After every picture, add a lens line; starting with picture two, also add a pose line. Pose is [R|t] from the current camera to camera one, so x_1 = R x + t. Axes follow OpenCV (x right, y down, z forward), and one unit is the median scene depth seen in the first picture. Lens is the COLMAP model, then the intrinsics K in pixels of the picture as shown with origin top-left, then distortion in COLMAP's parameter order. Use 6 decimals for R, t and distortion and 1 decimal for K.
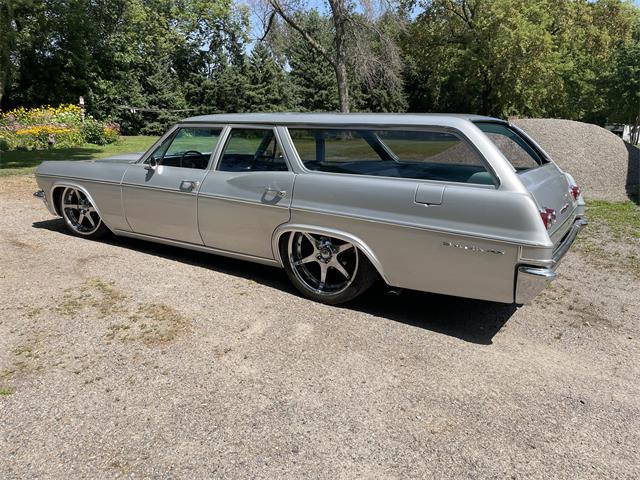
lens RADIAL K [[485.7, 0, 321.5], [0, 485.7, 234.7], [0, 0, 1]] dist [0.083735, -0.111309]
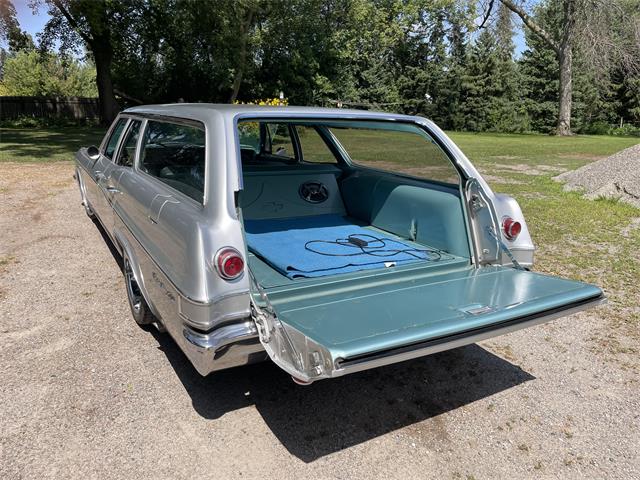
lens RADIAL K [[485.7, 0, 321.5], [0, 485.7, 234.7], [0, 0, 1]] dist [0.083735, -0.111309]
pose [[0.888305, 0.121955, -0.442766, 0.073603], [-0.116417, 0.992403, 0.039784, -0.009443], [0.444254, 0.016206, 0.895754, 0.038465]]
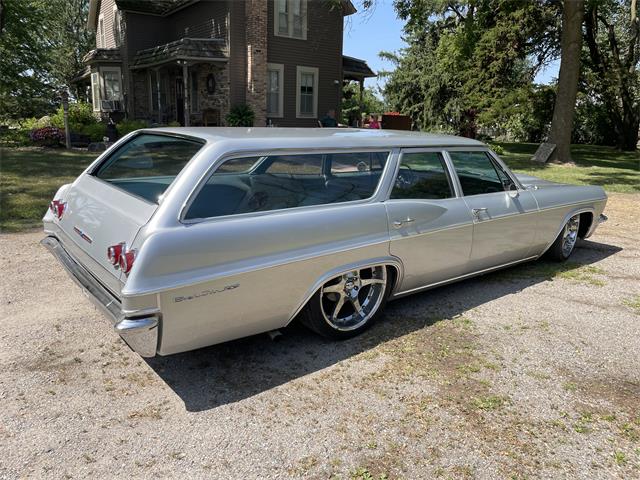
lens RADIAL K [[485.7, 0, 321.5], [0, 485.7, 234.7], [0, 0, 1]] dist [0.083735, -0.111309]
pose [[-0.328739, 0.198280, -0.923372, 0.122711], [-0.242846, 0.927090, 0.285536, -0.042782], [0.912665, 0.318104, -0.256619, 0.170573]]
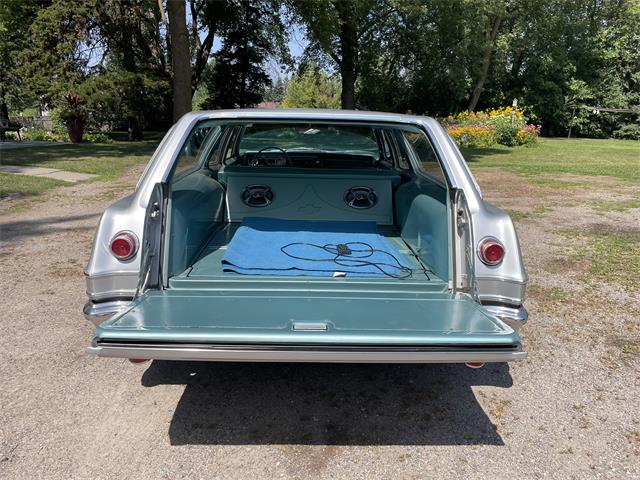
lens RADIAL K [[485.7, 0, 321.5], [0, 485.7, 234.7], [0, 0, 1]] dist [0.083735, -0.111309]
pose [[0.556837, 0.189130, -0.808803, 0.105936], [-0.193089, 0.976531, 0.095416, -0.015177], [0.807867, 0.103039, 0.580287, 0.068870]]
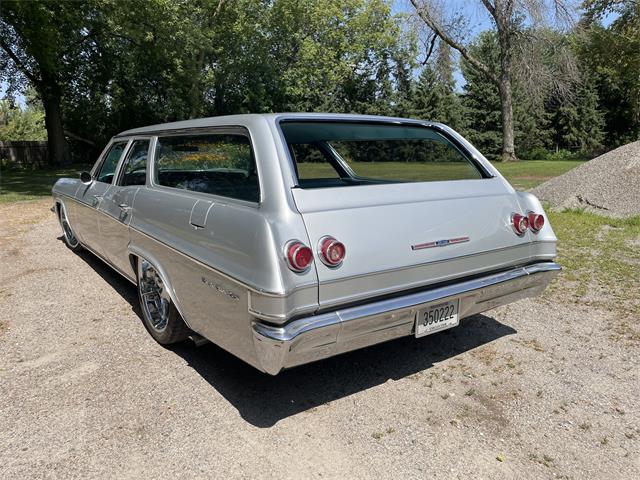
lens RADIAL K [[485.7, 0, 321.5], [0, 485.7, 234.7], [0, 0, 1]] dist [0.083735, -0.111309]
pose [[0.930286, 0.043721, -0.364220, 0.061918], [-0.062646, 0.997222, -0.040304, -0.002817], [0.361446, 0.060311, 0.930440, 0.033069]]
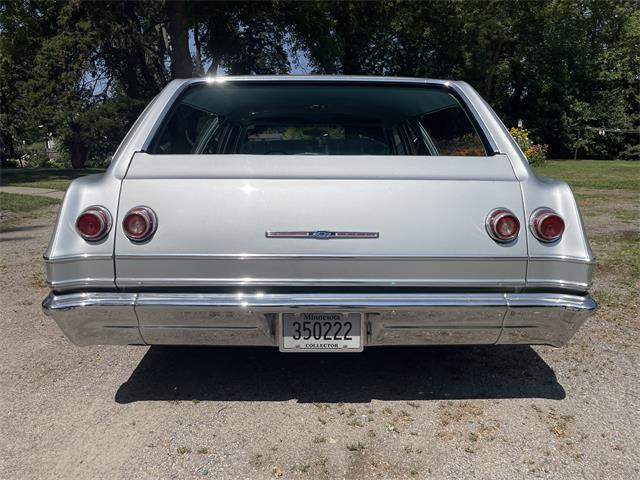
lens RADIAL K [[485.7, 0, 321.5], [0, 485.7, 234.7], [0, 0, 1]] dist [0.083735, -0.111309]
pose [[0.551594, 0.131461, -0.823688, 0.096121], [-0.177476, 0.983387, 0.038100, -0.007615], [0.815013, 0.125169, 0.565762, 0.075869]]
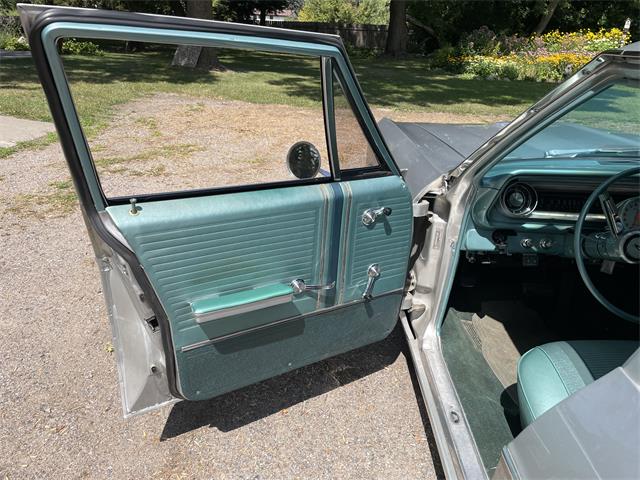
lens RADIAL K [[485.7, 0, 321.5], [0, 485.7, 234.7], [0, 0, 1]] dist [0.083735, -0.111309]
pose [[0.539486, 0.340282, -0.770170, -0.020368], [-0.235652, 0.939164, 0.249879, -0.023242], [0.808346, 0.046686, 0.586854, 0.101252]]
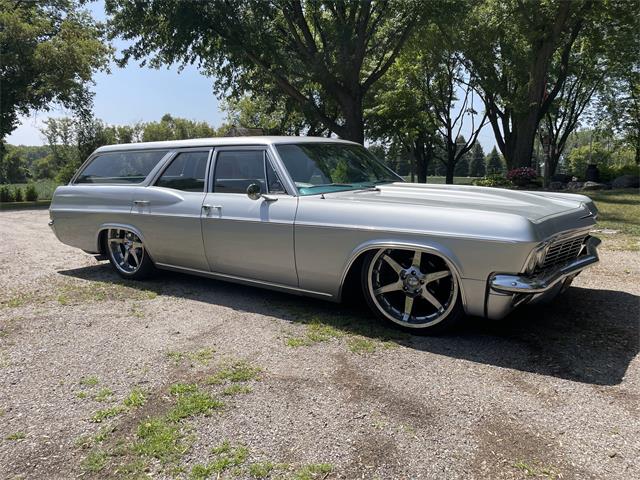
lens RADIAL K [[485.7, 0, 321.5], [0, 485.7, 234.7], [0, 0, 1]] dist [0.083735, -0.111309]
pose [[-0.997122, -0.013182, 0.074655, -0.038493], [0.014070, 0.935478, 0.353104, -0.058843], [-0.074492, 0.353138, -0.932601, 0.285115]]
